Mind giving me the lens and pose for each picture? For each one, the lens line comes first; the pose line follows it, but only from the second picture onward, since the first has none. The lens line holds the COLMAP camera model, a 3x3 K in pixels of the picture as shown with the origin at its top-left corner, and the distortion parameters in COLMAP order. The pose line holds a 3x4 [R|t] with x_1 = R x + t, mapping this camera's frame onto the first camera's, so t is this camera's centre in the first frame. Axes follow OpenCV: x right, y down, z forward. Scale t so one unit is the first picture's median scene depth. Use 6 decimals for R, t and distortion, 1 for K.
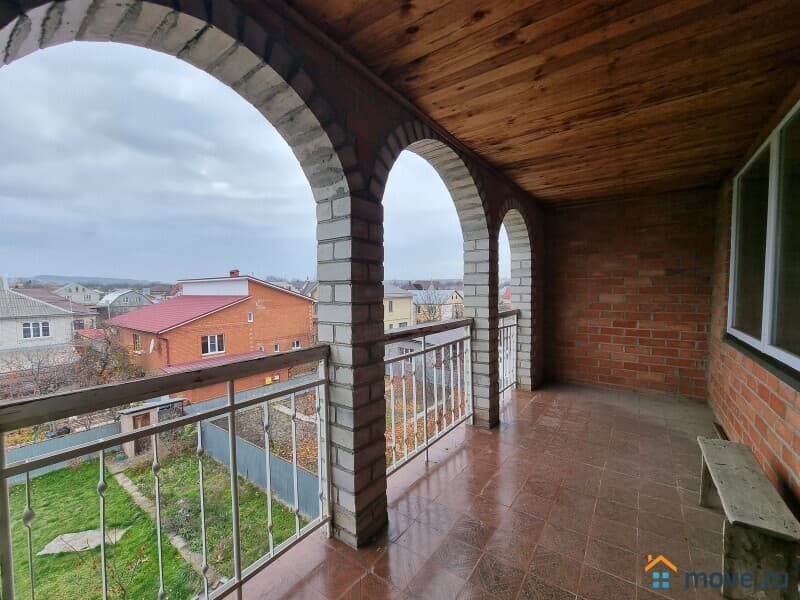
lens RADIAL K [[330.9, 0, 399.4], [0, 330.9, 302.8], [0, 0, 1]] dist [-0.000876, 0.000287]
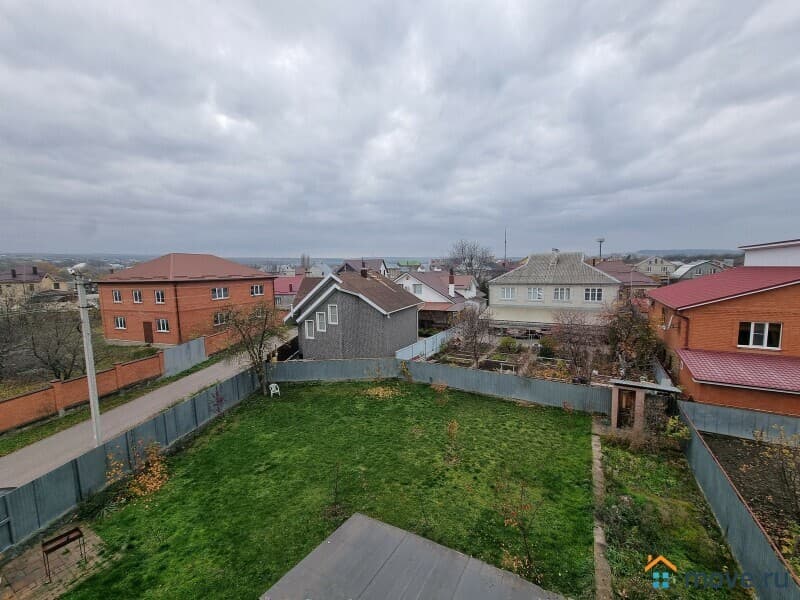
lens RADIAL K [[330.9, 0, 400.1], [0, 330.9, 304.4], [0, 0, 1]] dist [-0.000876, 0.000287]
pose [[0.114190, 0.111488, -0.987183, 0.068982], [-0.023250, 0.993711, 0.109535, -0.000608], [0.993187, 0.010445, 0.116064, 0.223796]]
